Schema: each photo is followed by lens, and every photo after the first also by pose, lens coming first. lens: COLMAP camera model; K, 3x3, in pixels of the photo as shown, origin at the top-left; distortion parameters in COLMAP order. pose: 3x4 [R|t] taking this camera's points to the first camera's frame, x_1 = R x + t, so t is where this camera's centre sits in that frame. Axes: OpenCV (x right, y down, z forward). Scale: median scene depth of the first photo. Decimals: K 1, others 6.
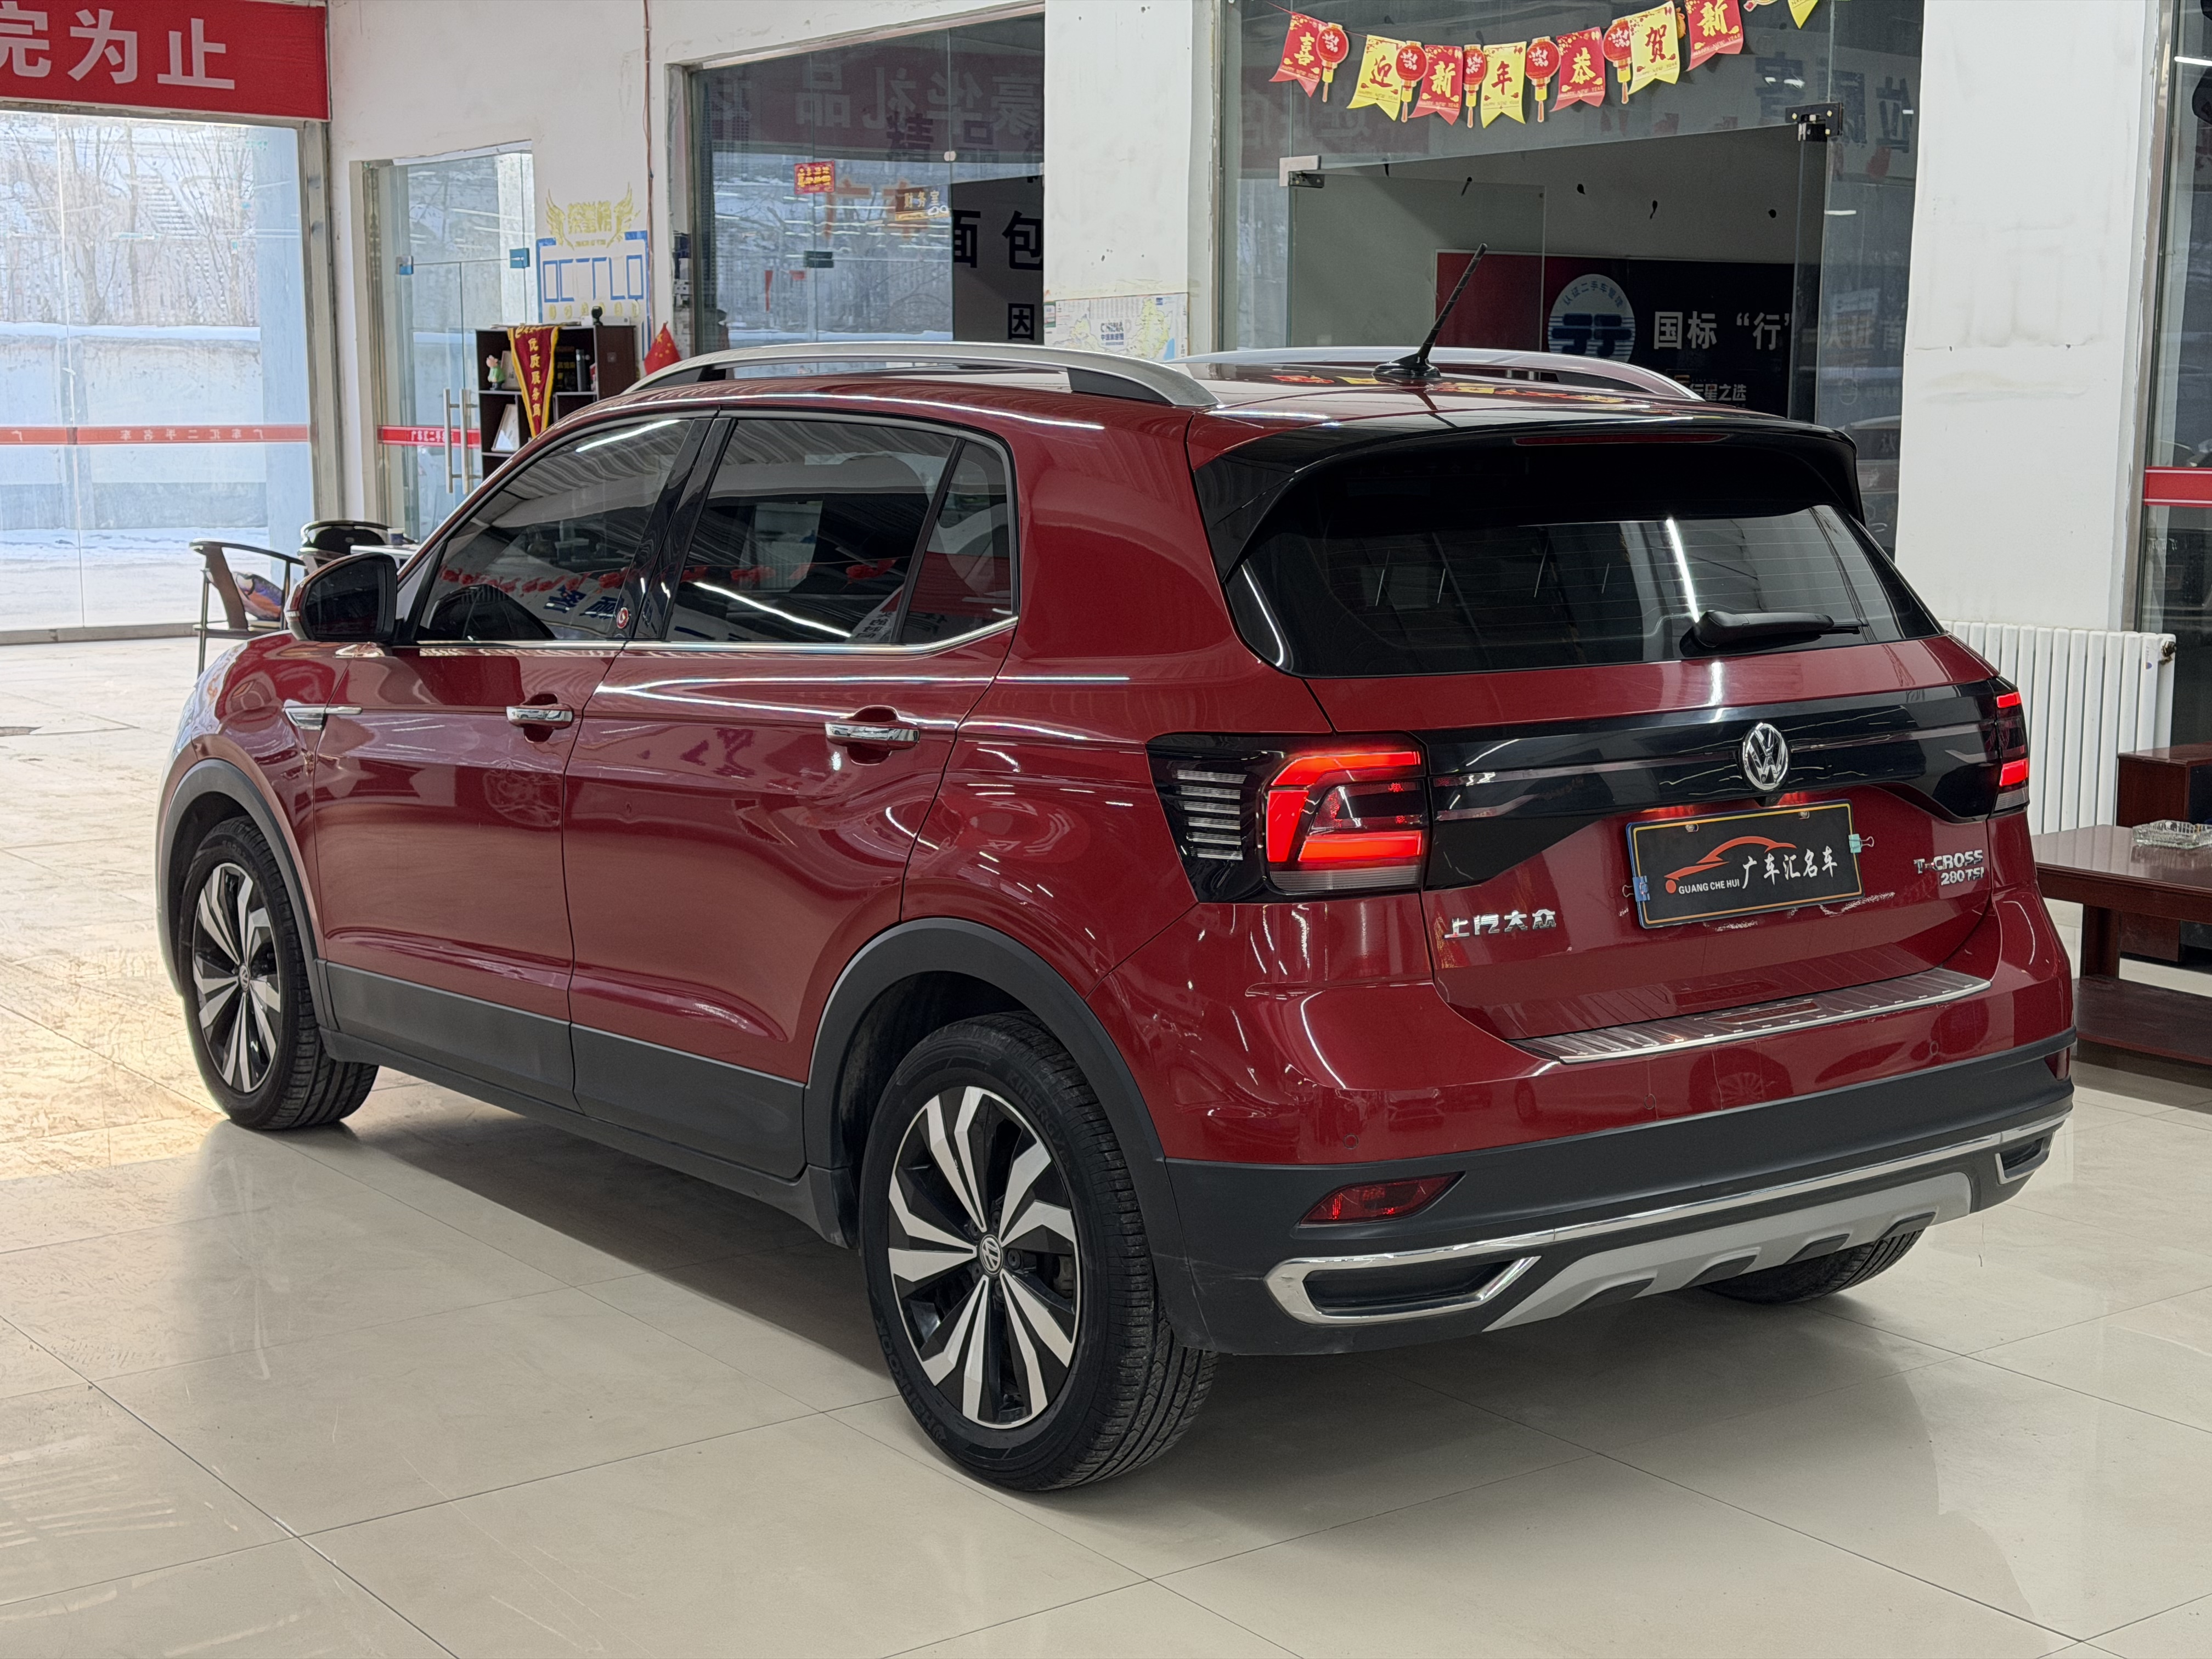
lens RADIAL K [[3060.9, 0, 1110.4], [0, 3060.9, 842.6], [0, 0, 1]] dist [0.108025, 0.000000]
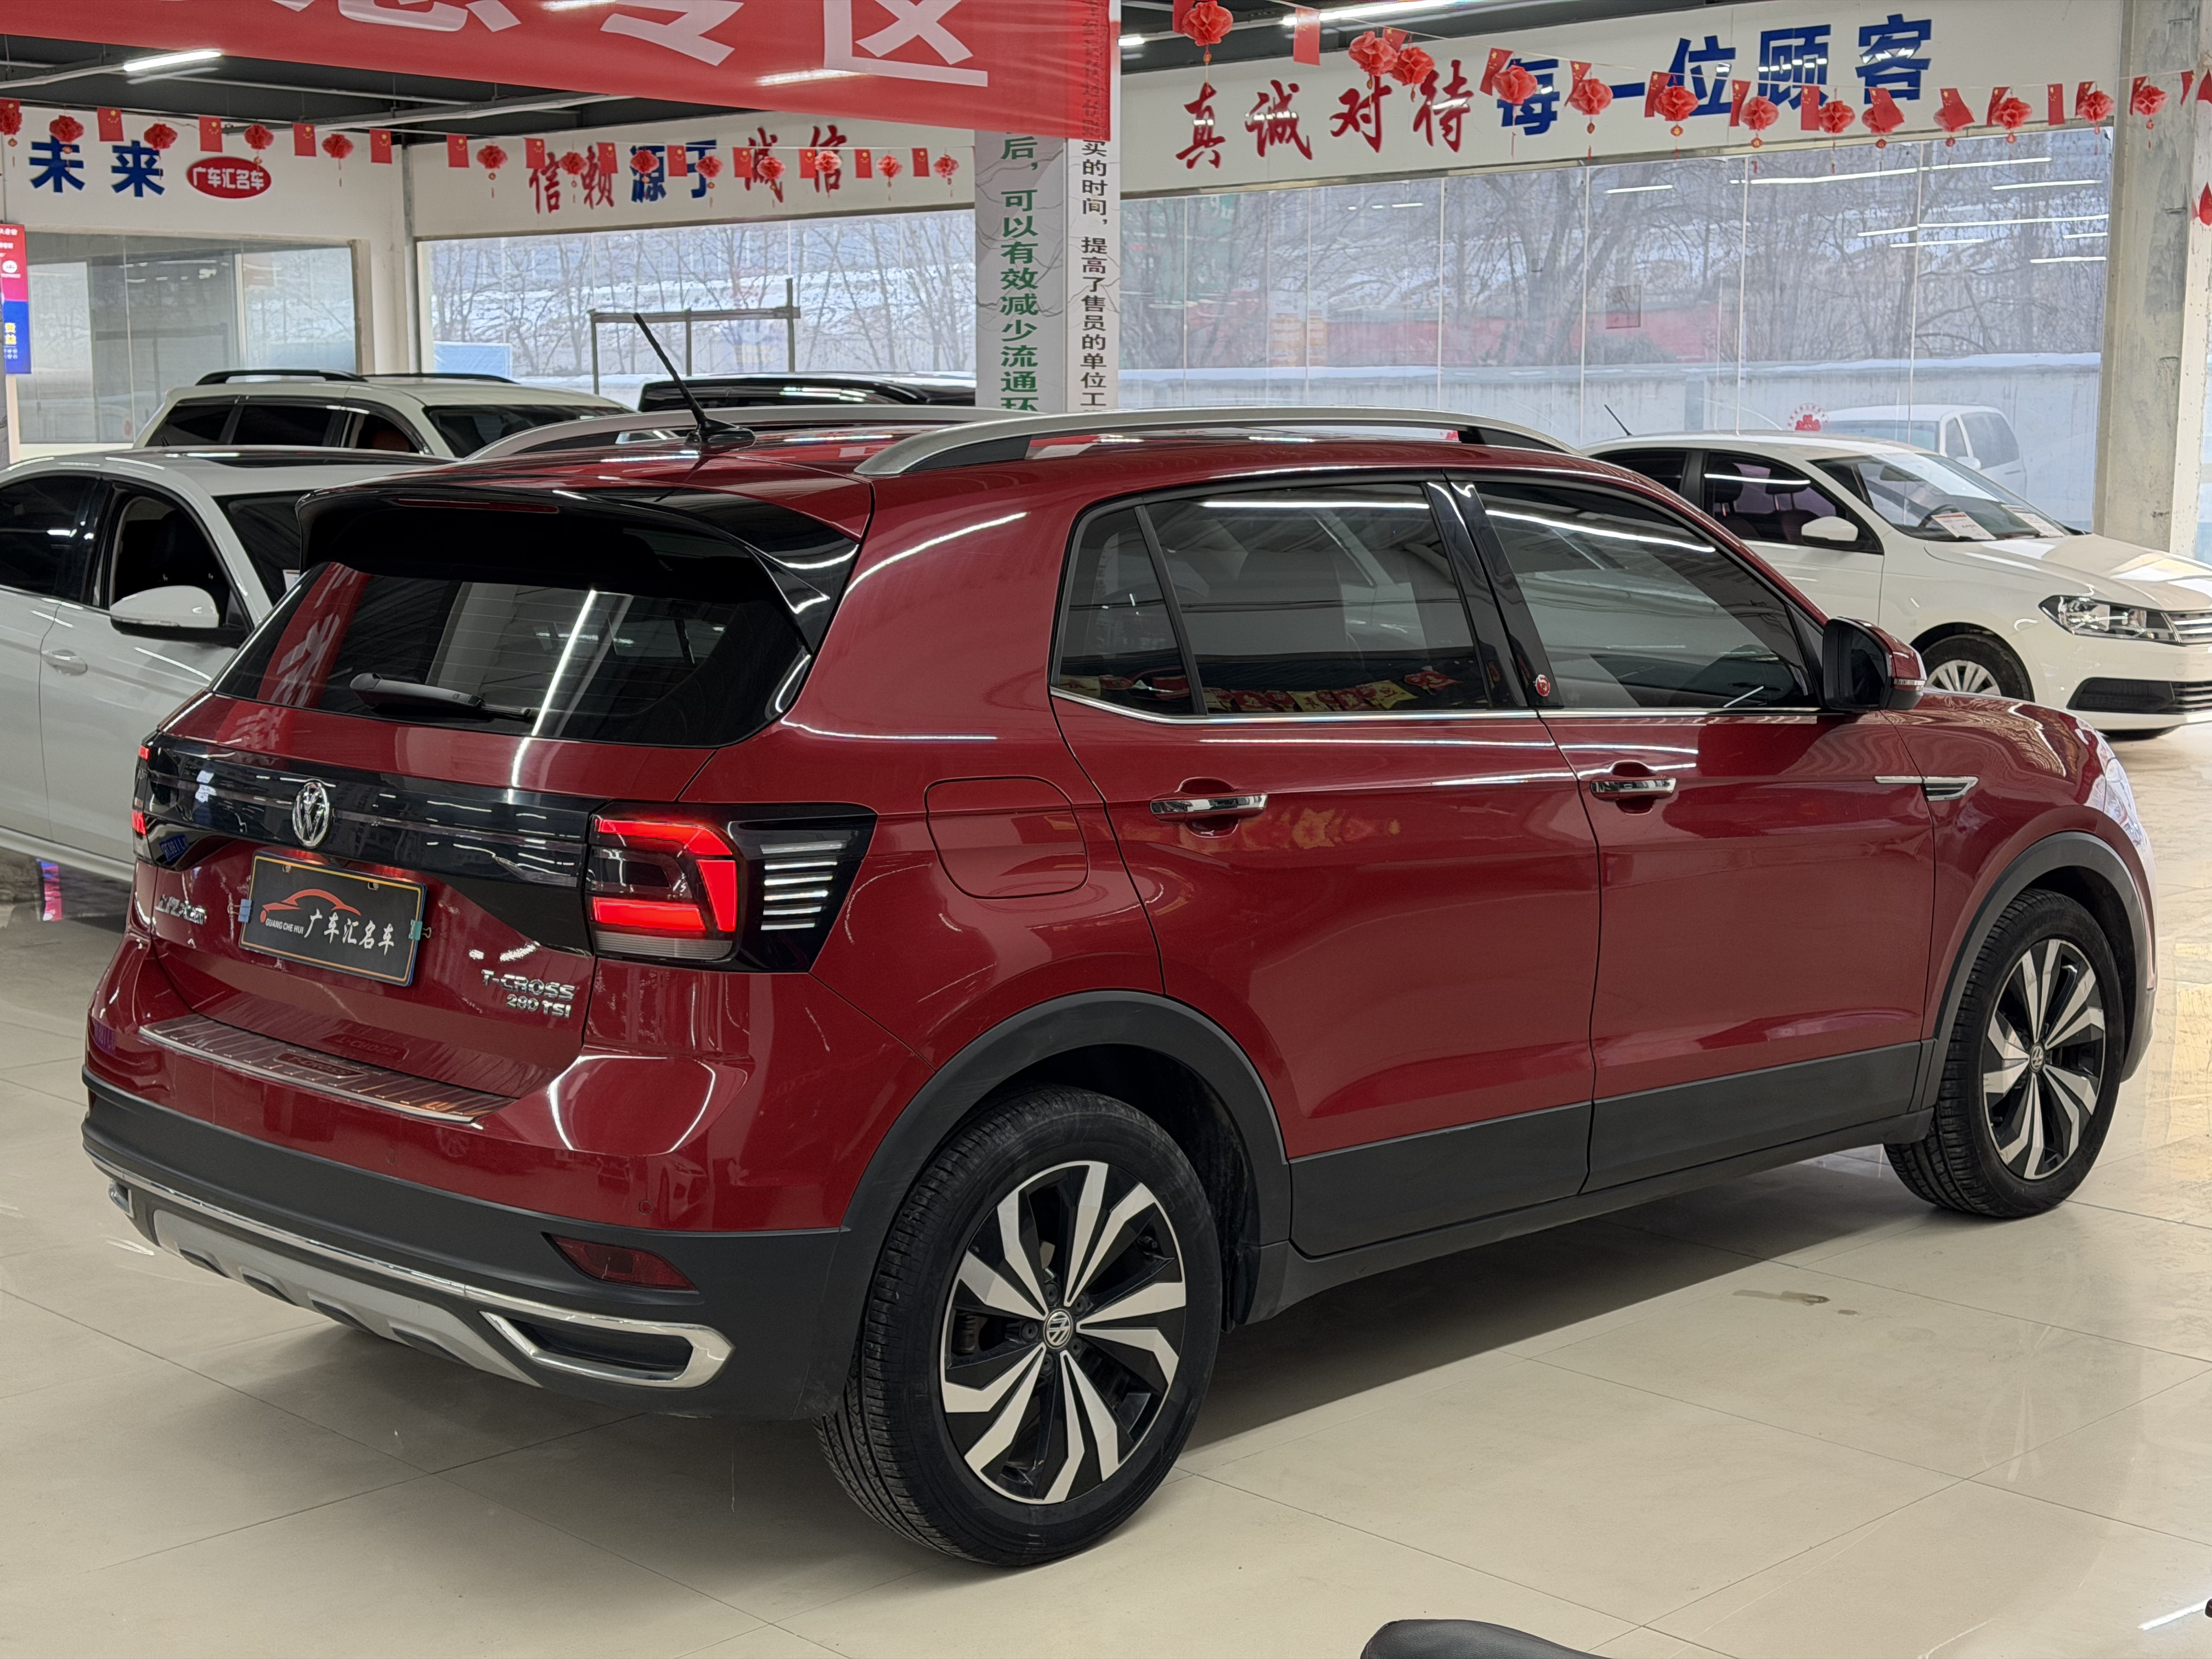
lens RADIAL K [[3060.9, 0, 1090.5], [0, 3060.9, 834.8], [0, 0, 1]] dist [0.108025, 0.000000]
pose [[0.147916, 0.134721, -0.979781, 0.358201], [-0.143416, 0.983129, 0.113530, -0.049863], [0.978546, 0.123723, 0.164741, 0.307368]]
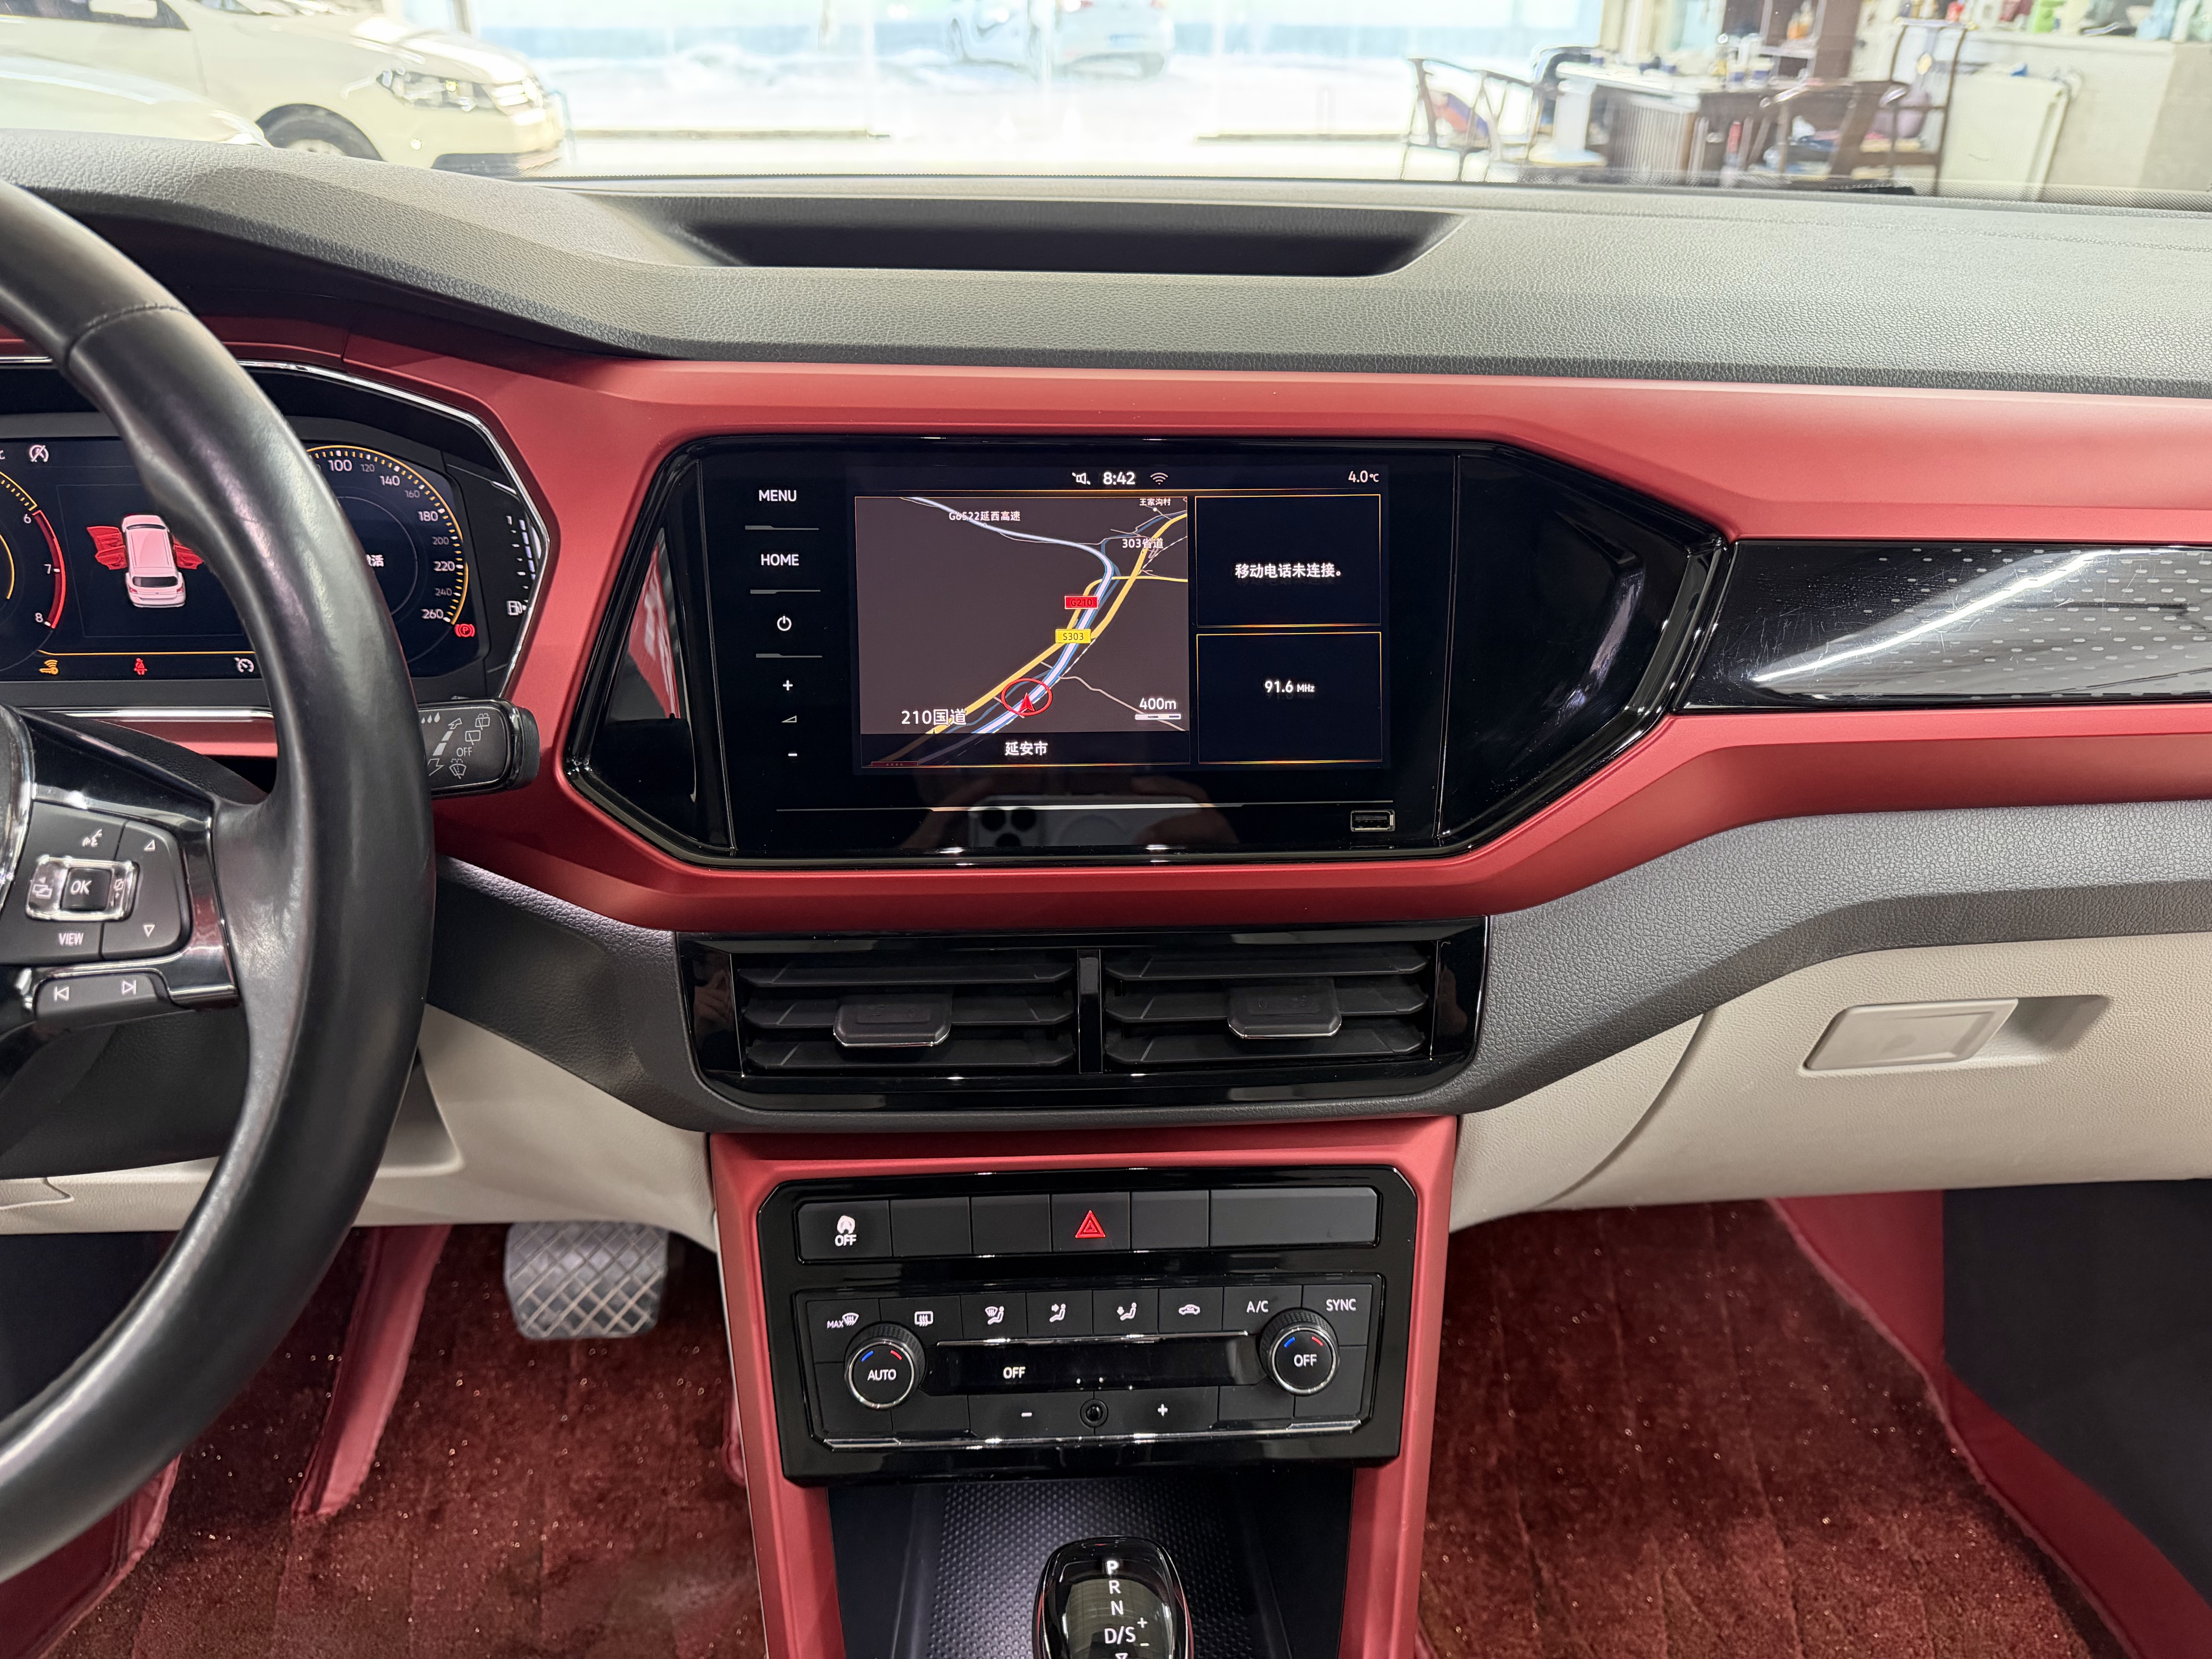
lens RADIAL K [[1596.7, 0, 1096.4], [0, 1596.7, 834.9], [0, 0, 1]] dist [0.044083, -0.054654]
pose [[0.828468, 0.270080, -0.490610, -0.027491], [-0.090051, 0.928875, 0.359280, -0.034819], [0.552750, -0.253472, 0.793864, 0.396722]]
